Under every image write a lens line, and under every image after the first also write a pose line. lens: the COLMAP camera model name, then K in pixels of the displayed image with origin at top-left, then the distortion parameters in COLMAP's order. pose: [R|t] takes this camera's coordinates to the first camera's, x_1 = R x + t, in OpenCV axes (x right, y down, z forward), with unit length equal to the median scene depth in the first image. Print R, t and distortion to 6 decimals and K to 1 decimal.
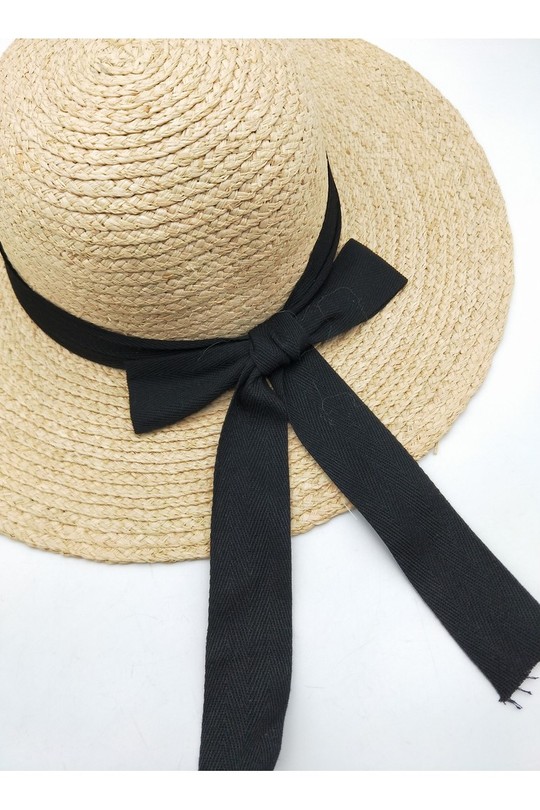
lens RADIAL K [[658.3, 0, 270.0], [0, 658.3, 405.0], [0, 0, 1]] dist [0.149424, -0.482284]
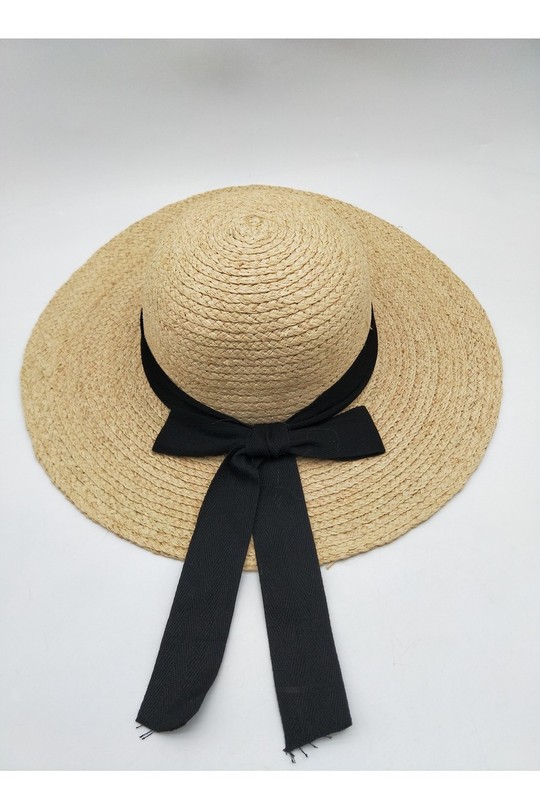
lens RADIAL K [[658.3, 0, 270.0], [0, 658.3, 405.0], [0, 0, 1]] dist [0.149424, -0.482284]
pose [[0.850141, 0.432572, -0.300238, 0.407968], [-0.486558, 0.863332, -0.133860, 0.025266], [0.201301, 0.259883, 0.944425, -0.338011]]
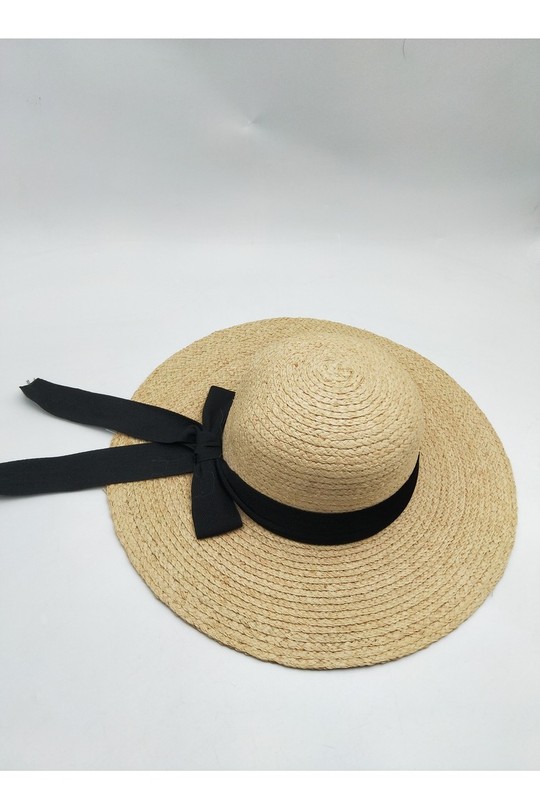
lens RADIAL K [[658.3, 0, 270.0], [0, 658.3, 405.0], [0, 0, 1]] dist [0.149424, -0.482284]
pose [[-0.523624, 0.640622, -0.561624, 0.866900], [-0.814165, -0.182130, 0.551330, -1.222613], [0.250905, 0.745944, 0.616939, -0.145950]]
